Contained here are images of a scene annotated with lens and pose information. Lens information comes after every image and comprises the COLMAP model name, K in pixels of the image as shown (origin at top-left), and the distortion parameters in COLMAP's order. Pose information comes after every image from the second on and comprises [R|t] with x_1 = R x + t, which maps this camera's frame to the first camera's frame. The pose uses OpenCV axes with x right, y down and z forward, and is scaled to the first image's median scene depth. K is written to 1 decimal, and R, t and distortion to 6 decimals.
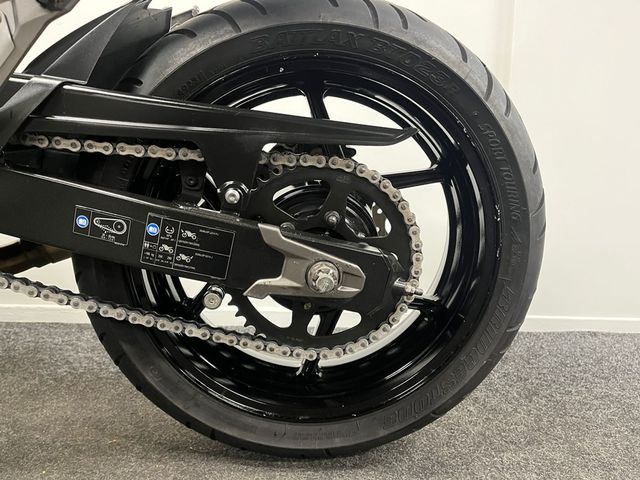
lens RADIAL K [[488.9, 0, 320.0], [0, 488.9, 240.0], [0, 0, 1]] dist [0.074668, -0.089953]
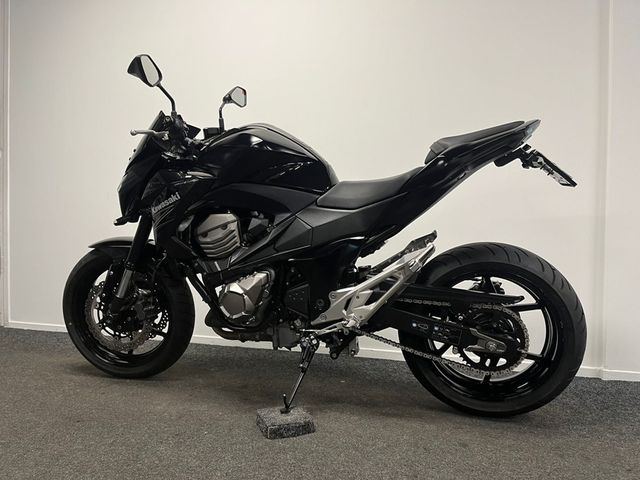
lens RADIAL K [[488.9, 0, 320.0], [0, 488.9, 240.0], [0, 0, 1]] dist [0.074668, -0.089953]
pose [[0.948387, -0.012353, -0.316875, -0.021665], [-0.017109, 0.995792, -0.090026, -0.257146], [0.316653, 0.090801, 0.944185, -2.067689]]
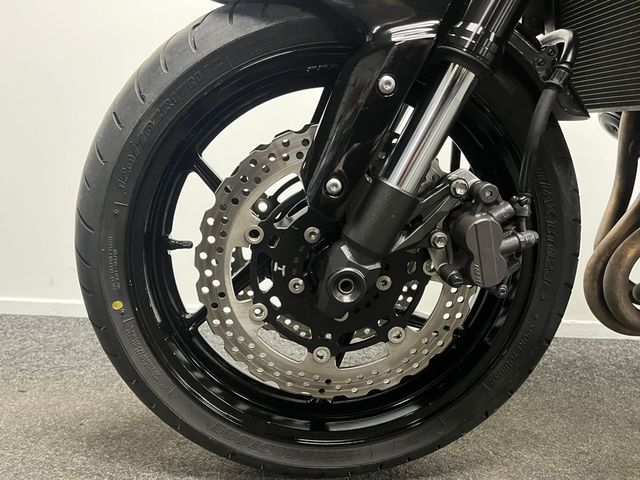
lens RADIAL K [[488.9, 0, 320.0], [0, 488.9, 240.0], [0, 0, 1]] dist [0.074668, -0.089953]
pose [[0.999535, 0.017394, -0.025039, -2.531021], [-0.017270, 0.999838, 0.005160, -0.075466], [0.025125, -0.004725, 0.999673, -0.069098]]
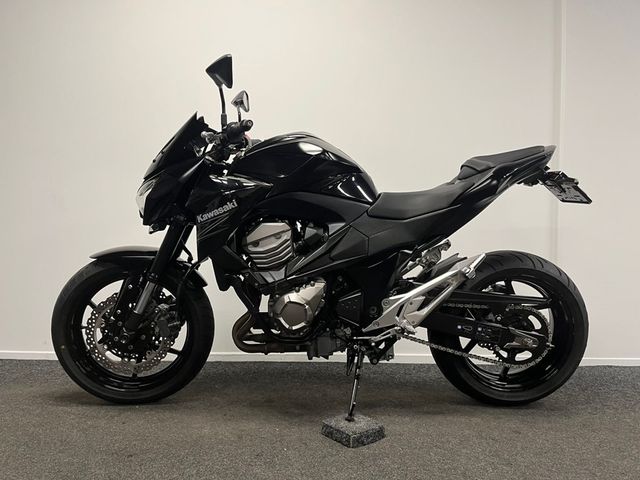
lens RADIAL K [[488.9, 0, 320.0], [0, 488.9, 240.0], [0, 0, 1]] dist [0.074668, -0.089953]
pose [[0.999571, -0.016198, -0.024399, -1.209498], [0.013540, 0.994333, -0.105446, -0.262667], [0.025969, 0.105071, 0.994126, -2.316928]]
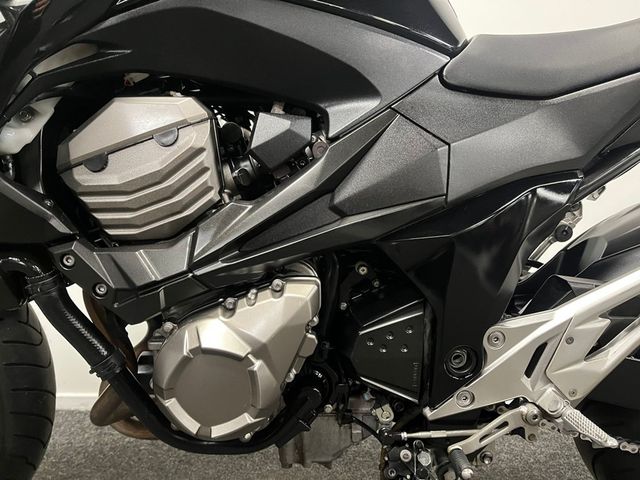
lens RADIAL K [[488.9, 0, 320.0], [0, 488.9, 240.0], [0, 0, 1]] dist [0.074668, -0.089953]
pose [[0.999028, -0.020789, -0.038861, -1.211308], [0.018399, 0.997976, -0.060878, -0.342350], [0.040048, 0.060104, 0.997388, -0.327412]]
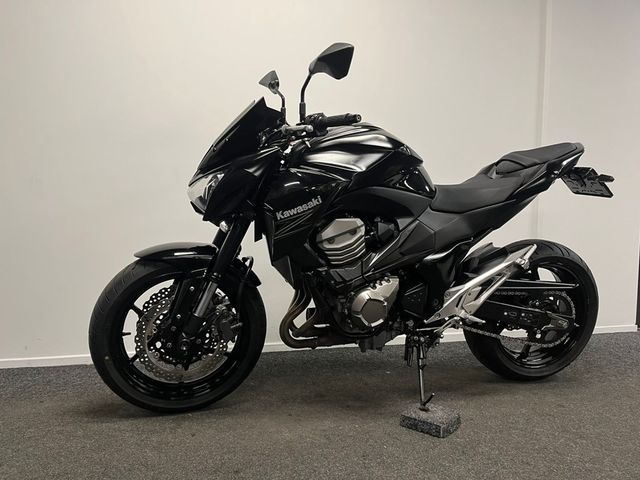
lens RADIAL K [[488.9, 0, 320.0], [0, 488.9, 240.0], [0, 0, 1]] dist [0.074668, -0.089953]
pose [[0.978808, -0.032113, 0.202247, -2.298757], [0.040474, 0.998483, -0.037341, -0.453453], [-0.200741, 0.044735, 0.978622, -2.168155]]
